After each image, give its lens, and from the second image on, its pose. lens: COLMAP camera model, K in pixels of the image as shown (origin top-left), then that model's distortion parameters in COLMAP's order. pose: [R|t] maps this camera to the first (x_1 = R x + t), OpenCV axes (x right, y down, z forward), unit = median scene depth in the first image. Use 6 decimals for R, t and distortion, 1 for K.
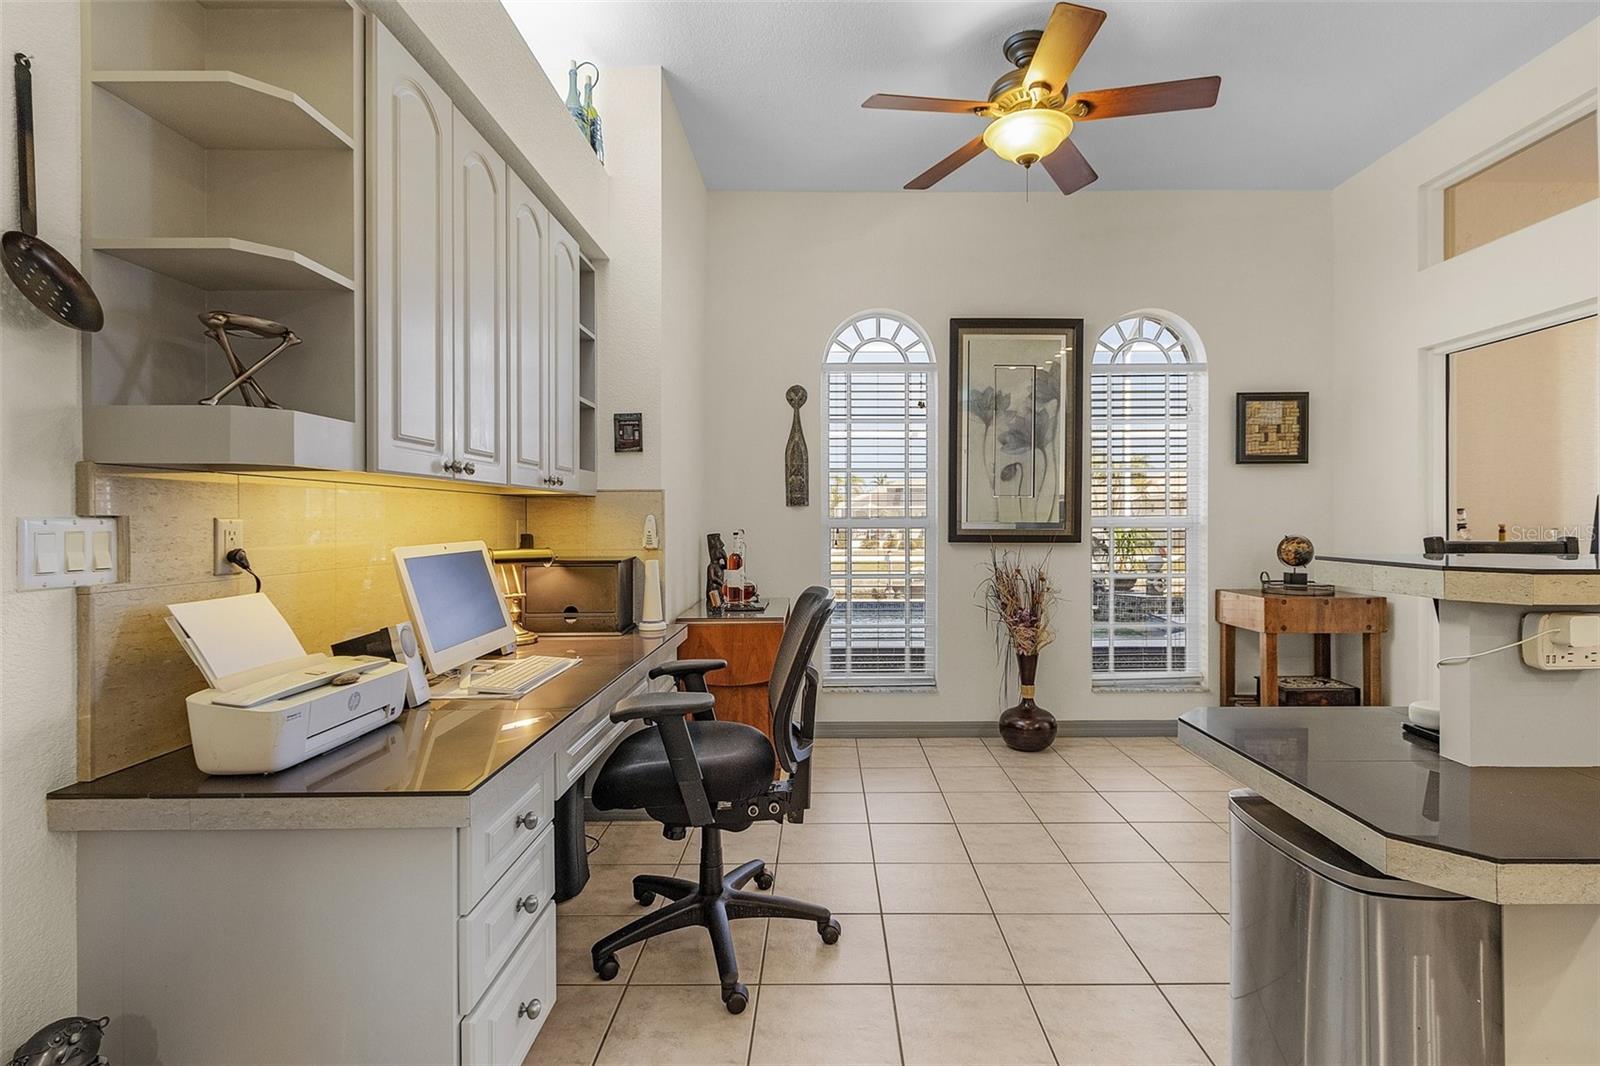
lens RADIAL K [[743.0, 0, 816.9], [0, 743.0, 523.8], [0, 0, 1]] dist [-0.000823, -0.000049]
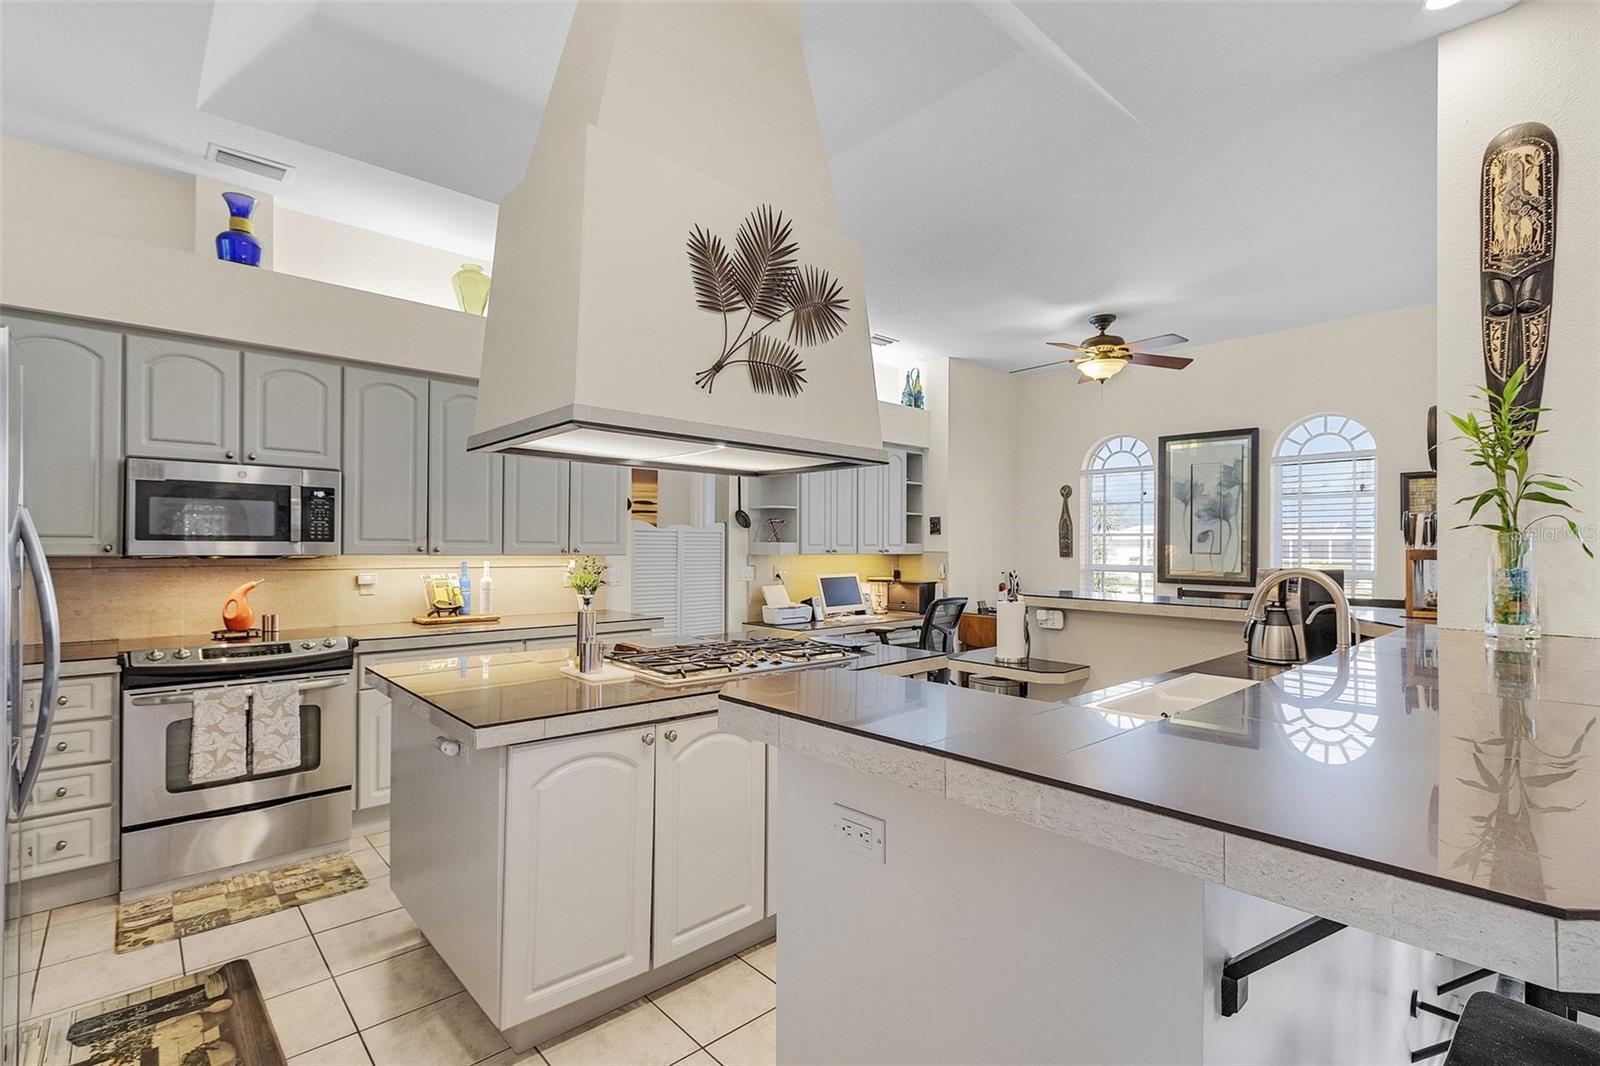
lens RADIAL K [[747.4, 0, 792.9], [0, 747.4, 528.3], [0, 0, 1]] dist [-0.000886, -0.000301]
pose [[0.670253, -0.008323, -0.742086, 0.820203], [-0.011950, 0.999686, -0.022006, -0.044765], [0.742036, 0.023617, 0.669944, -0.593454]]
